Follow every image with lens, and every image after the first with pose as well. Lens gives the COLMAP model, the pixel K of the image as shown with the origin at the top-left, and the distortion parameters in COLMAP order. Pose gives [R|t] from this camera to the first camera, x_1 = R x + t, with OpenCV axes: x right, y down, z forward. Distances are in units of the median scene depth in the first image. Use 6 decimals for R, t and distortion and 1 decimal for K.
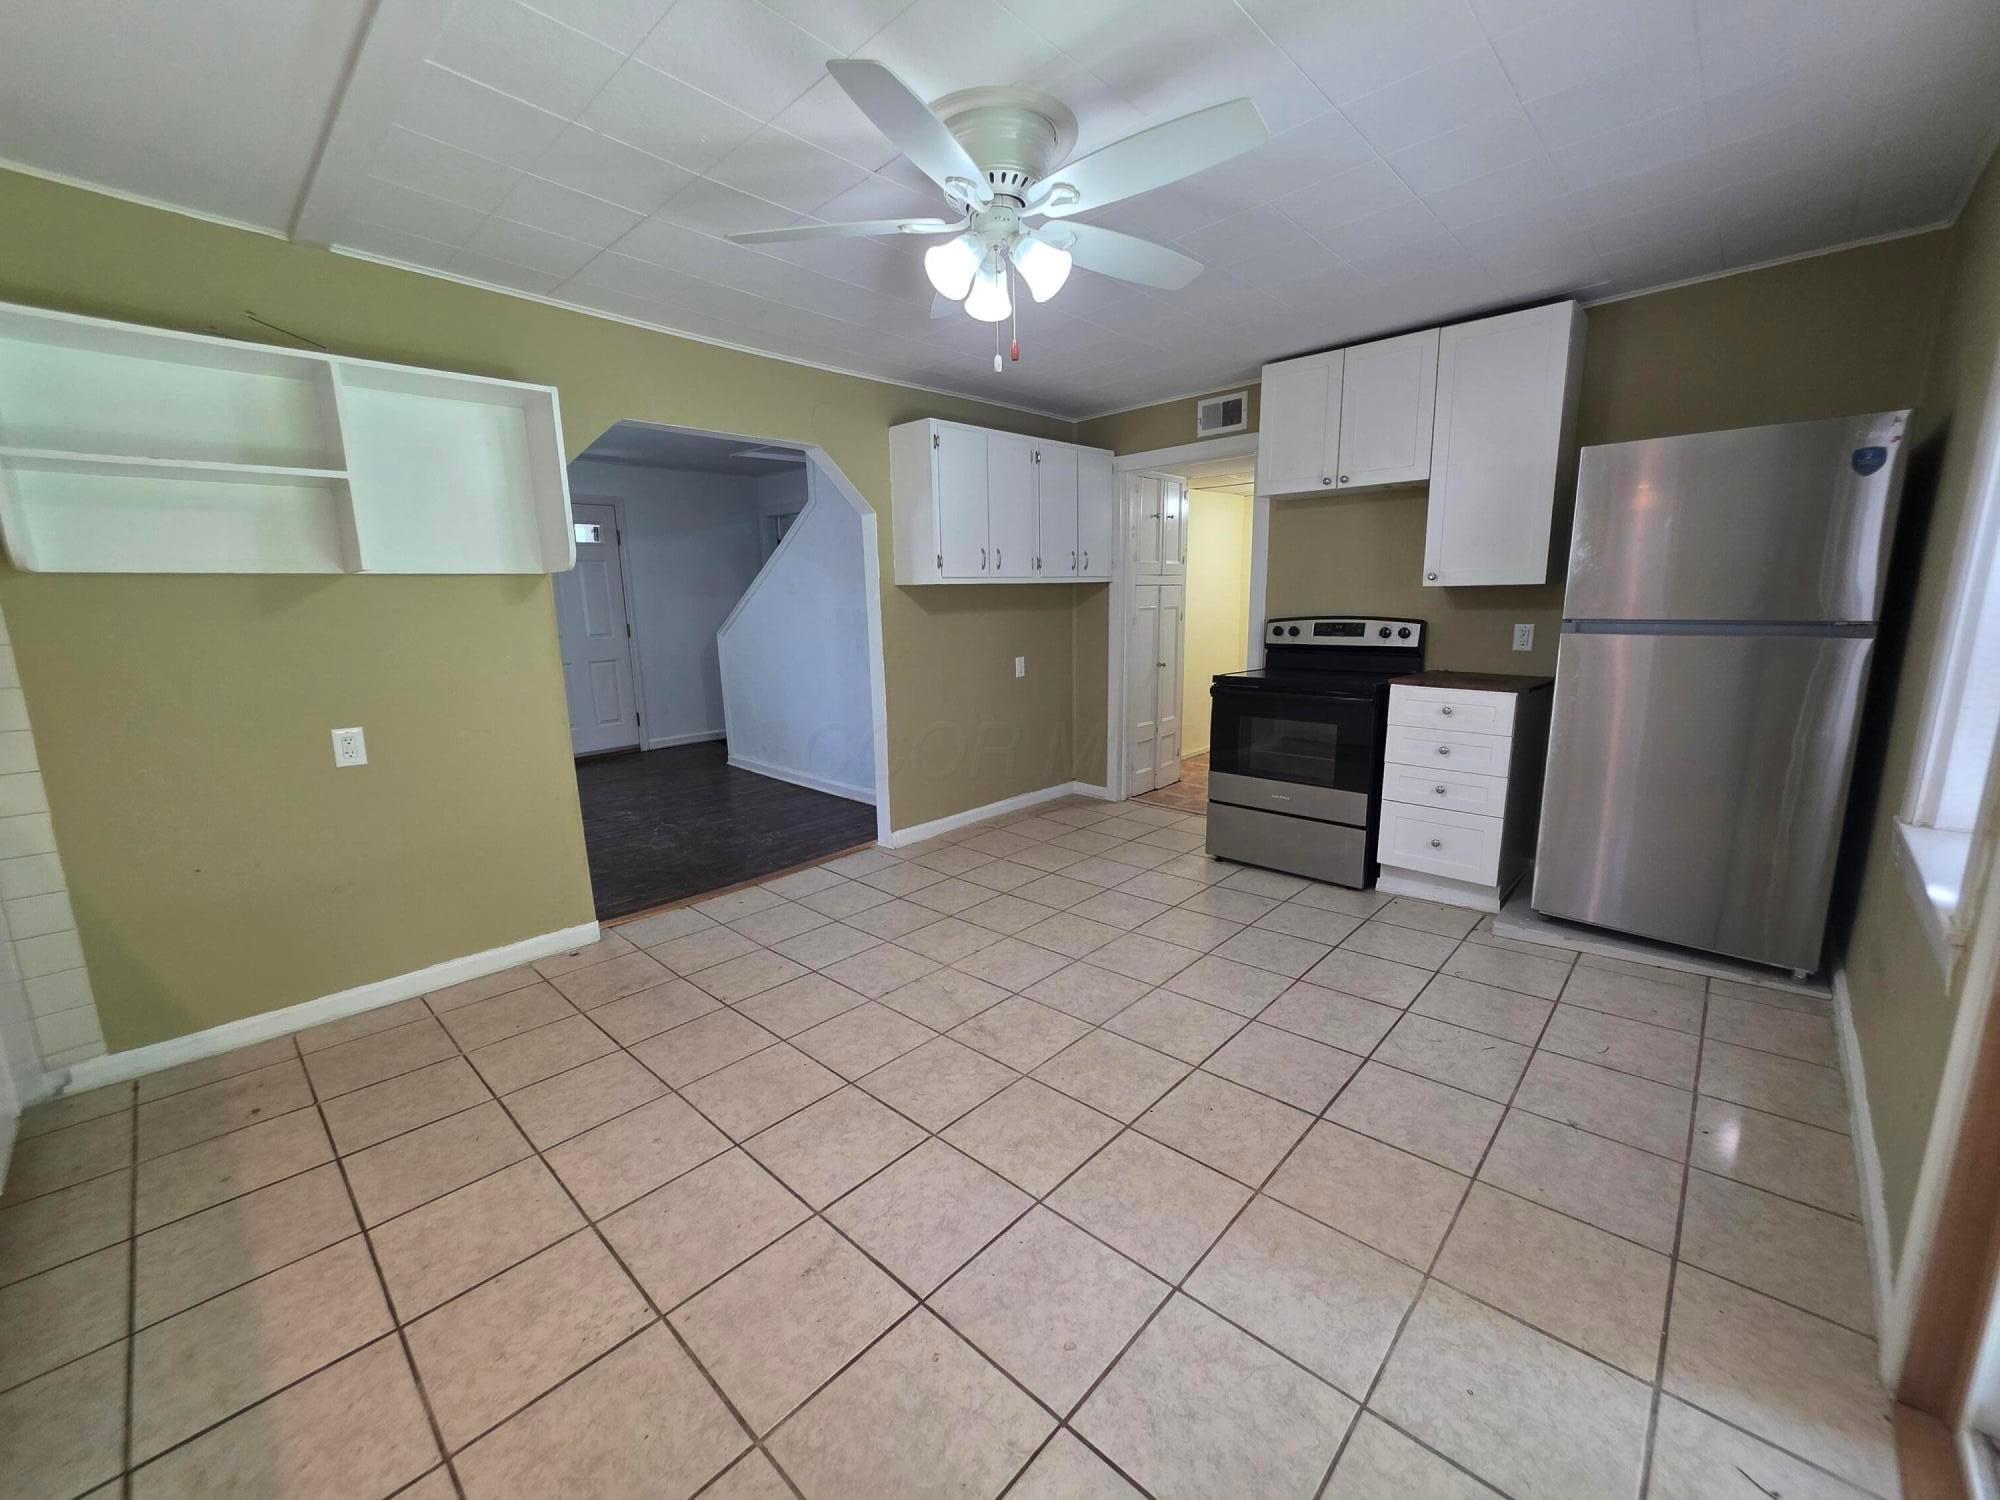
lens RADIAL K [[801.8, 0, 998.7], [0, 801.8, 741.5], [0, 0, 1]] dist [0.001418, -0.000560]
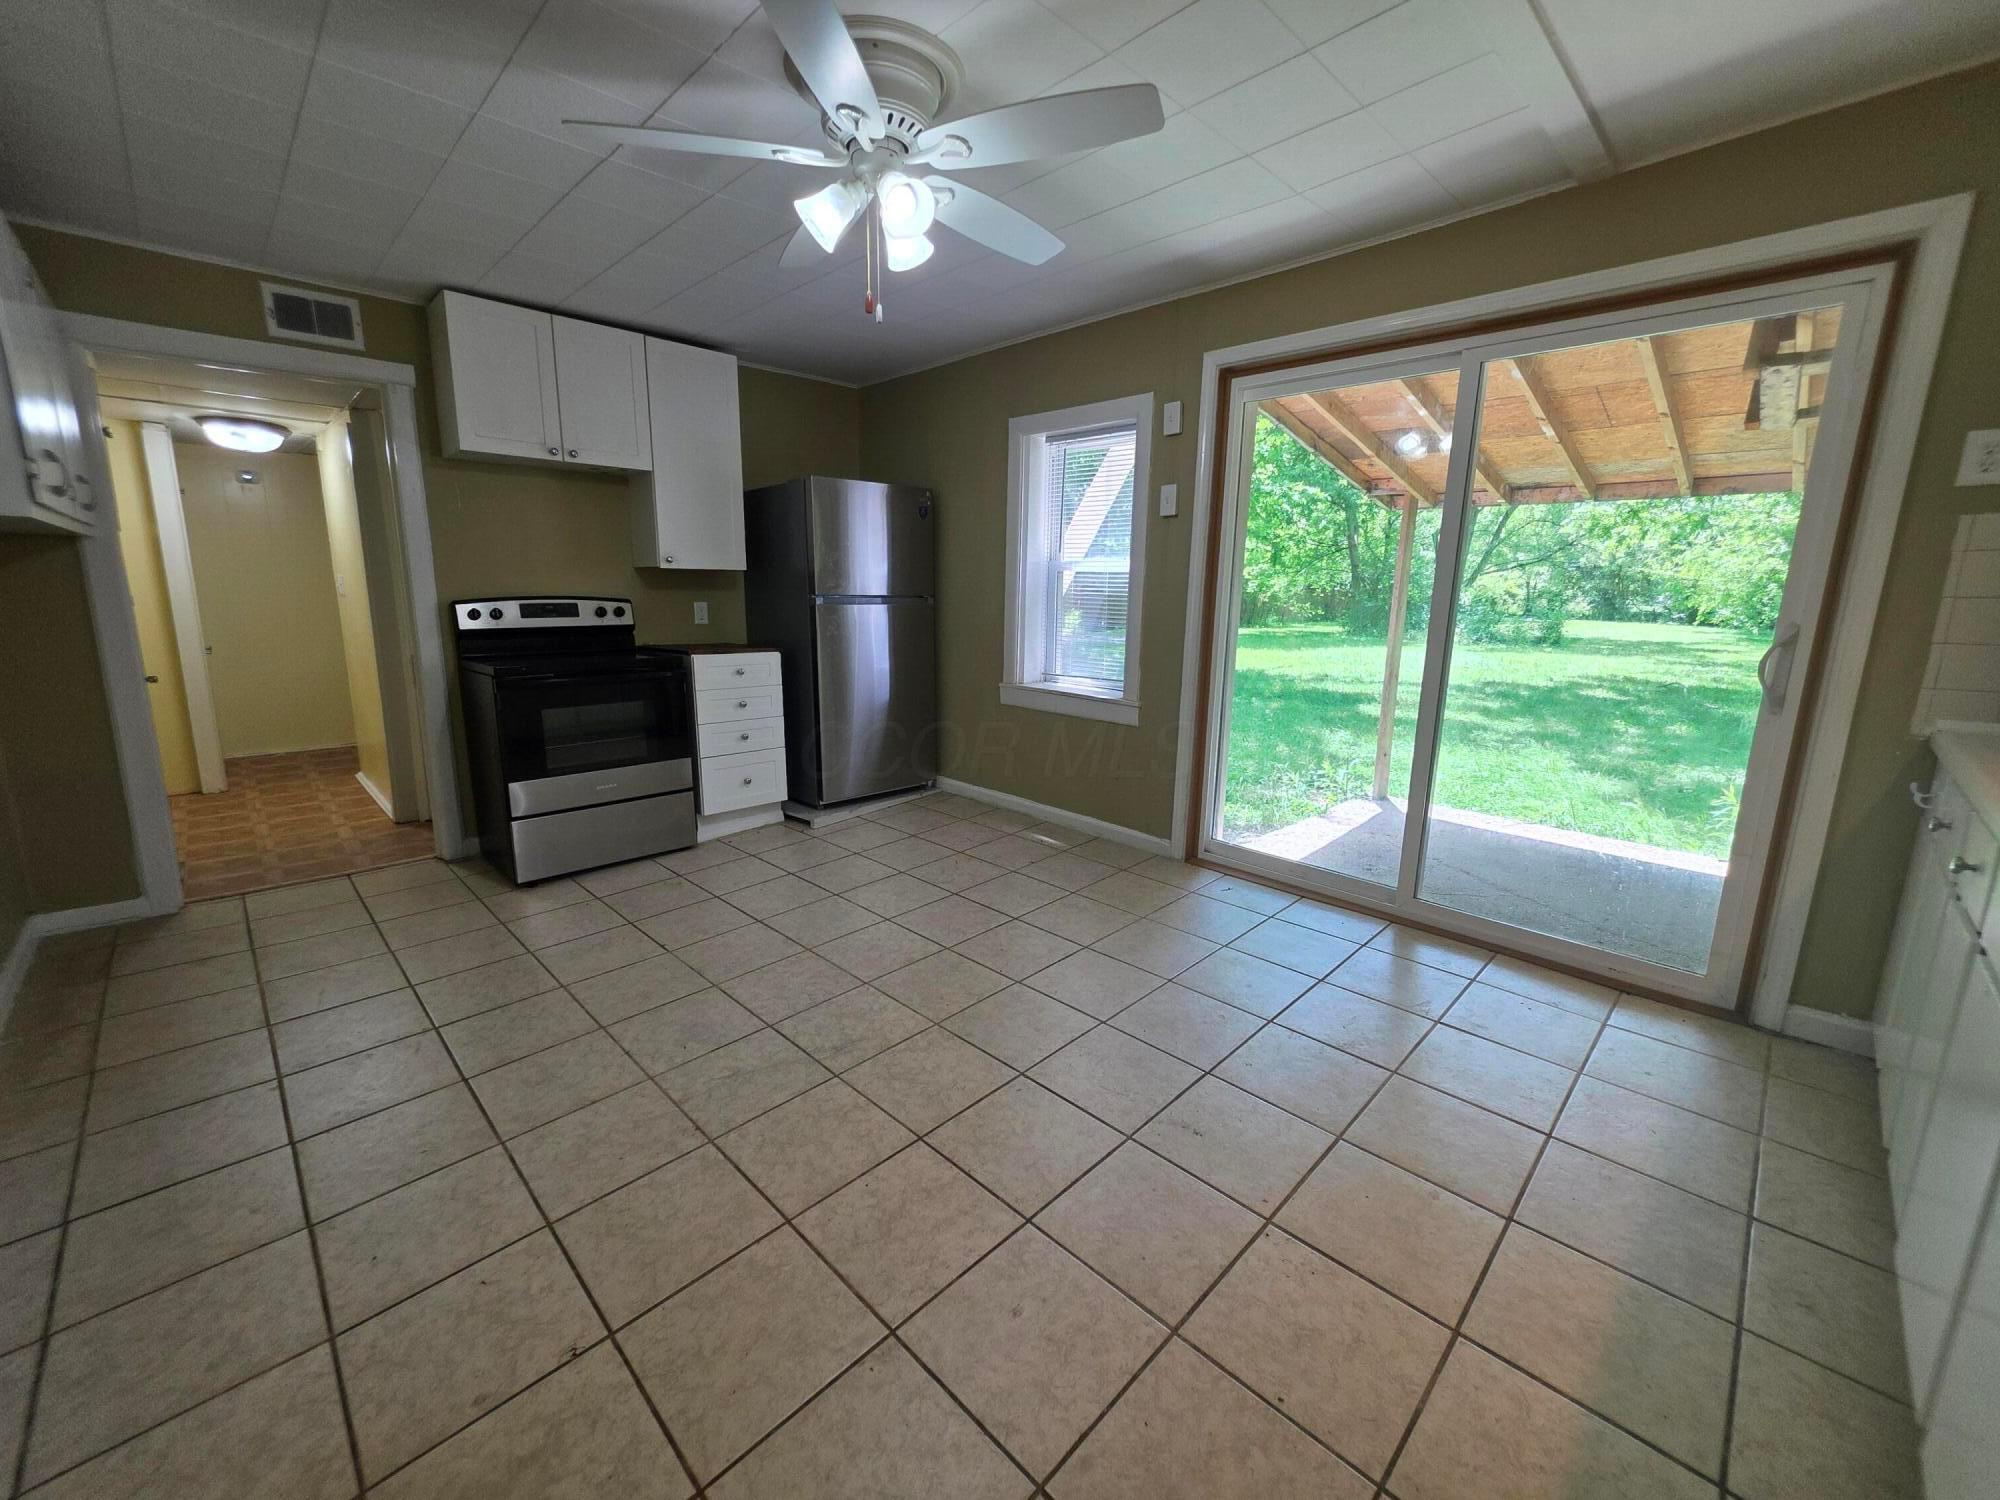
lens RADIAL K [[798.8, 0, 1002.7], [0, 798.8, 741.7], [0, 0, 1]] dist [0.000531, 0.000184]
pose [[0.028183, -0.171497, 0.984781, -0.743346], [0.169756, 0.971684, 0.164358, -0.076939], [-0.985083, 0.162541, 0.056498, 0.642329]]
